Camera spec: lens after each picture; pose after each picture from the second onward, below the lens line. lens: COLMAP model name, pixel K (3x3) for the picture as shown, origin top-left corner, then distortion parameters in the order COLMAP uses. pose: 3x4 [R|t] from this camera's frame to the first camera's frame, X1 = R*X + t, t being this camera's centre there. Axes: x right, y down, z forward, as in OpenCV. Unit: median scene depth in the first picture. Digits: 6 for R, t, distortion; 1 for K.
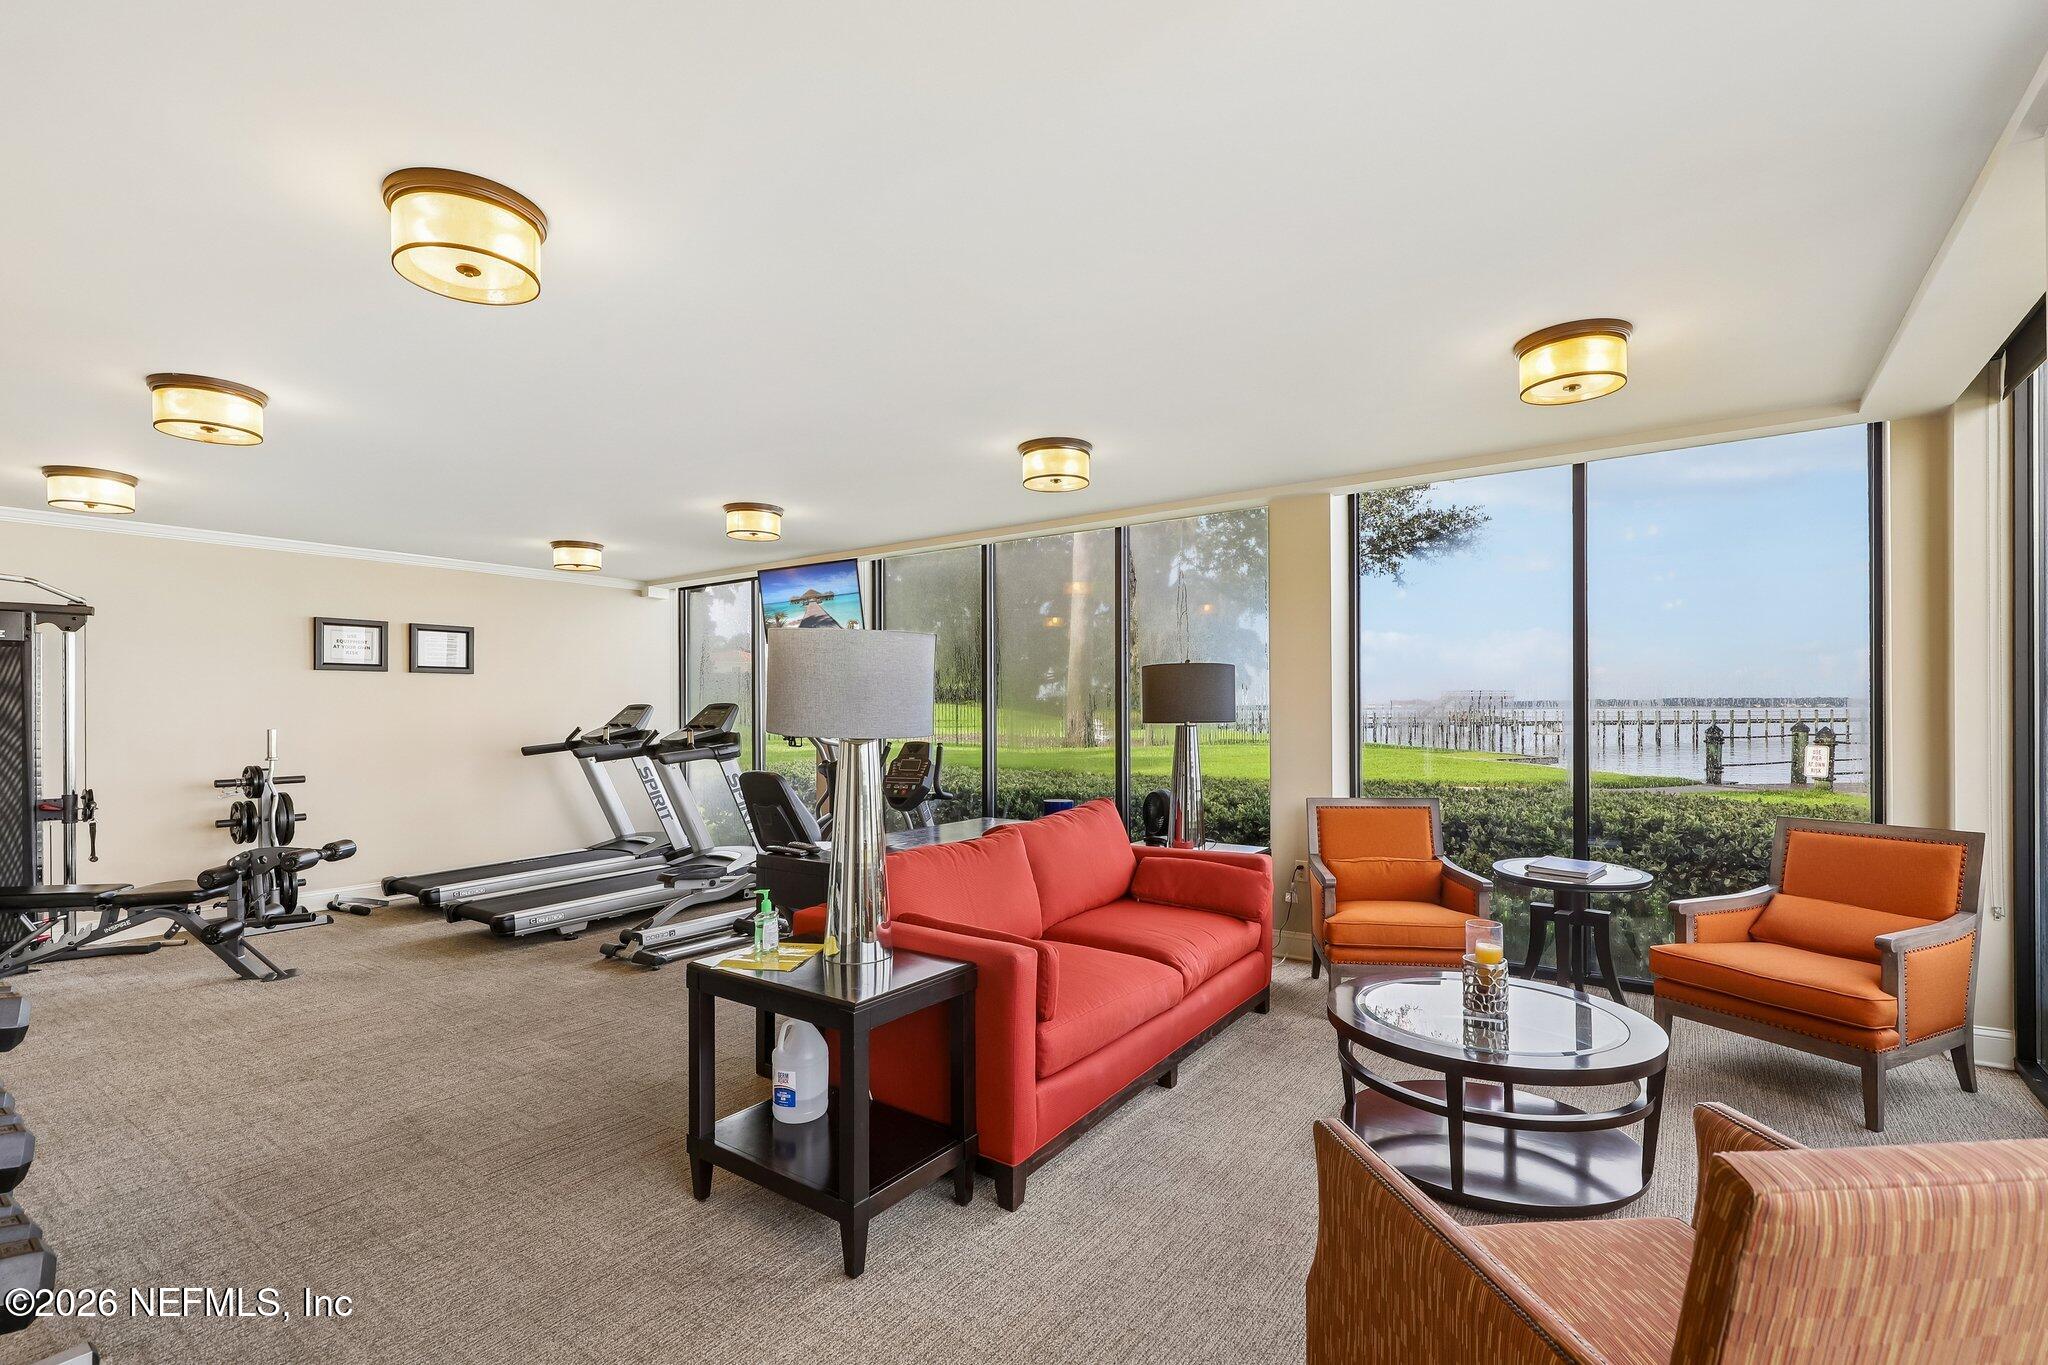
lens RADIAL K [[950.3, 0, 1024.0], [0, 950.3, 682.5], [0, 0, 1]] dist [-0.001590, 0.000001]
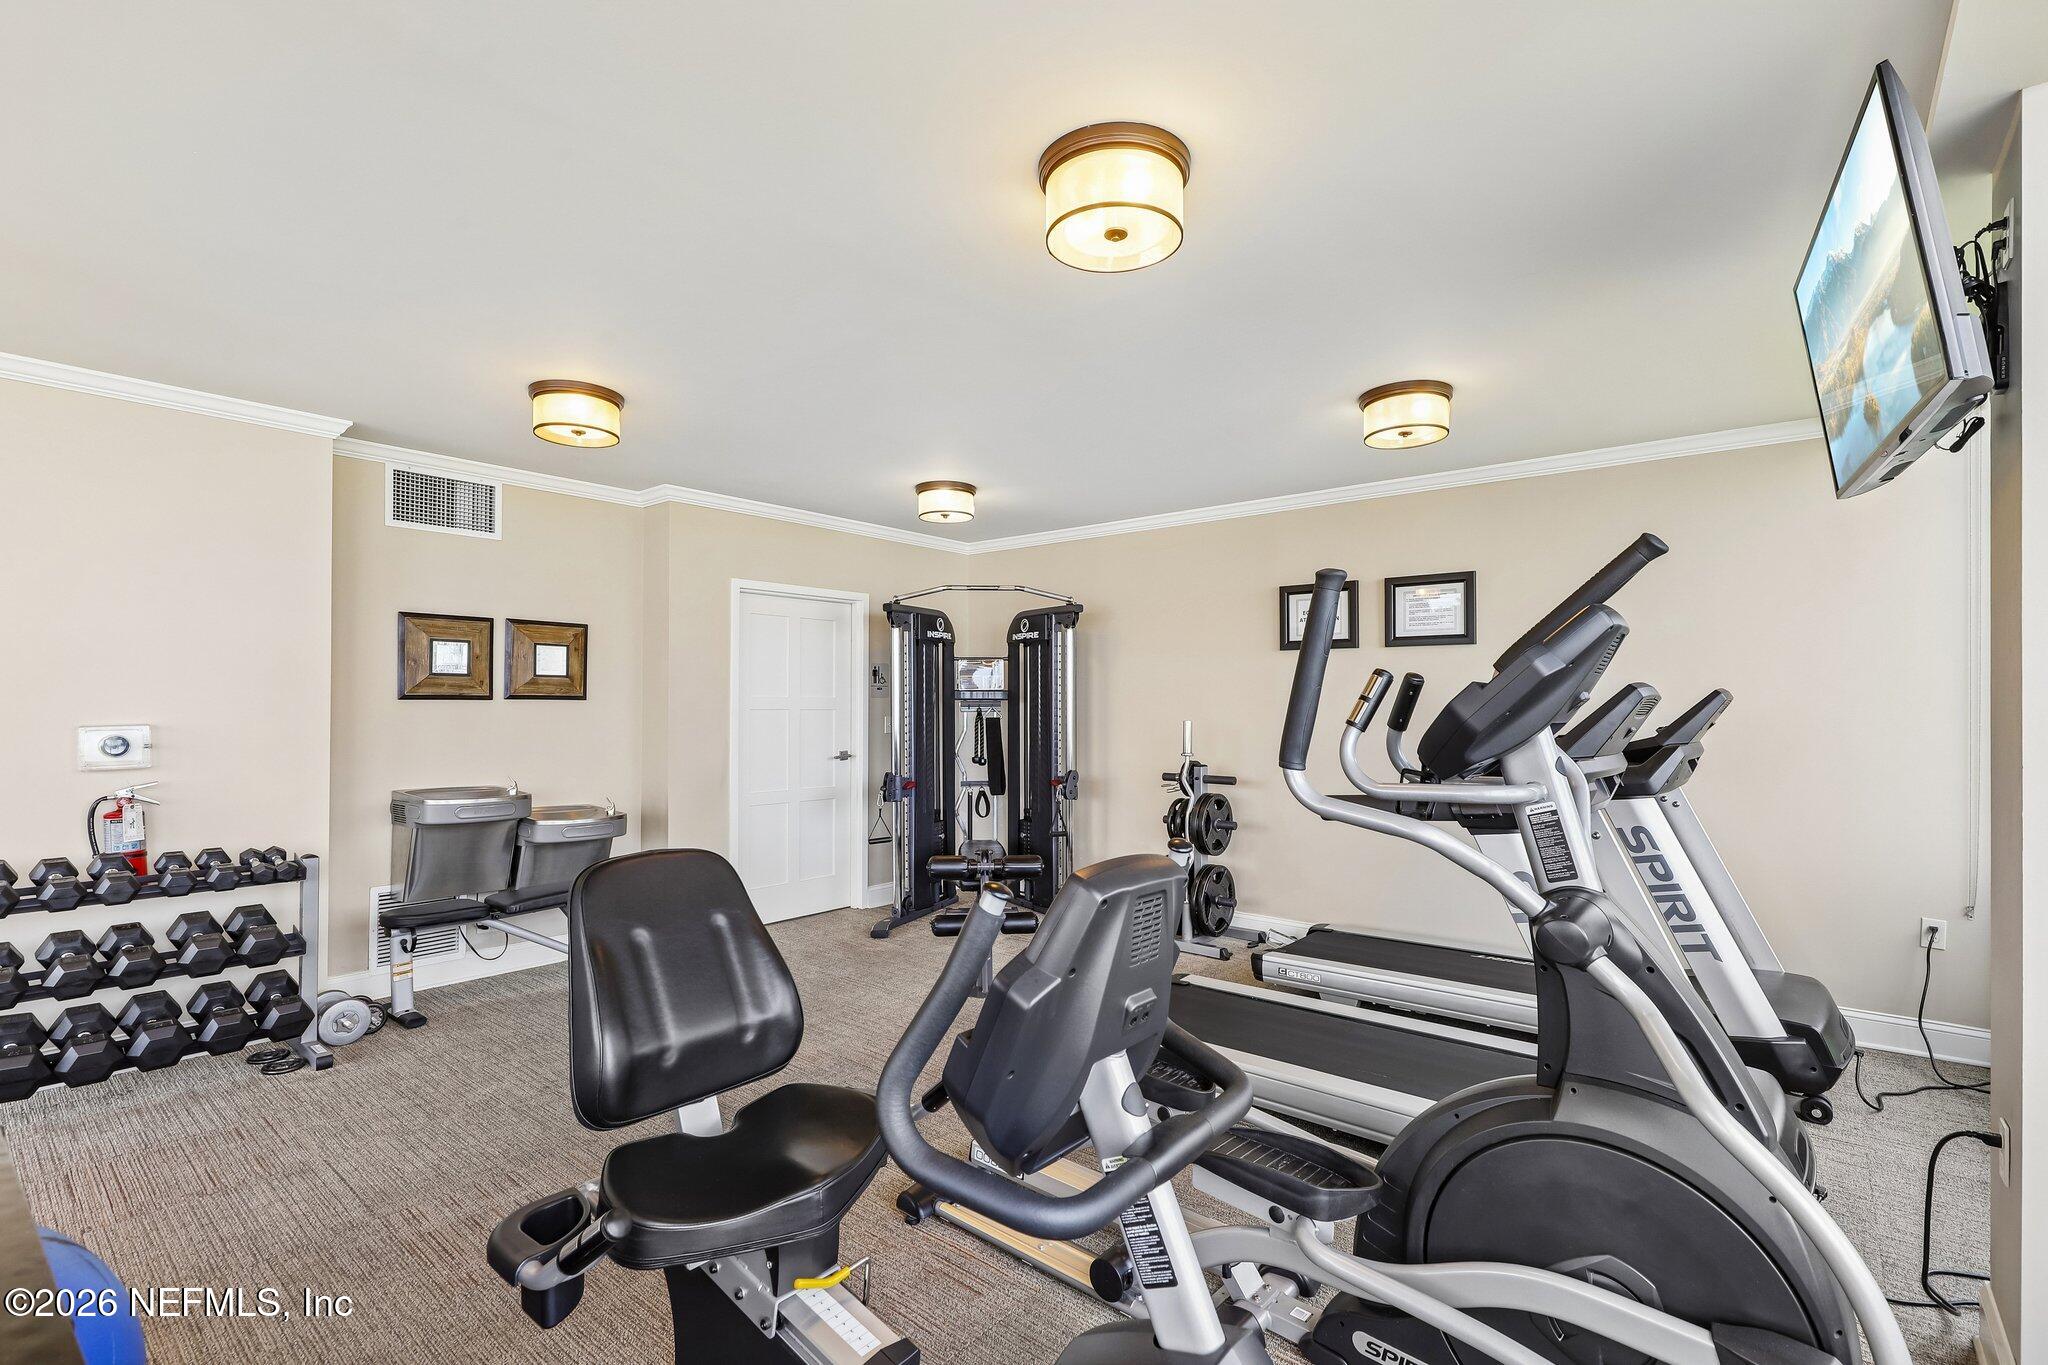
lens RADIAL K [[950.3, 0, 1024.0], [0, 950.3, 682.5], [0, 0, 1]] dist [-0.001590, 0.000001]
pose [[-0.059913, 0.003847, -0.998196, 0.087887], [0.038145, 0.999271, 0.001562, 0.004833], [0.997475, -0.037983, -0.060016, 0.757407]]
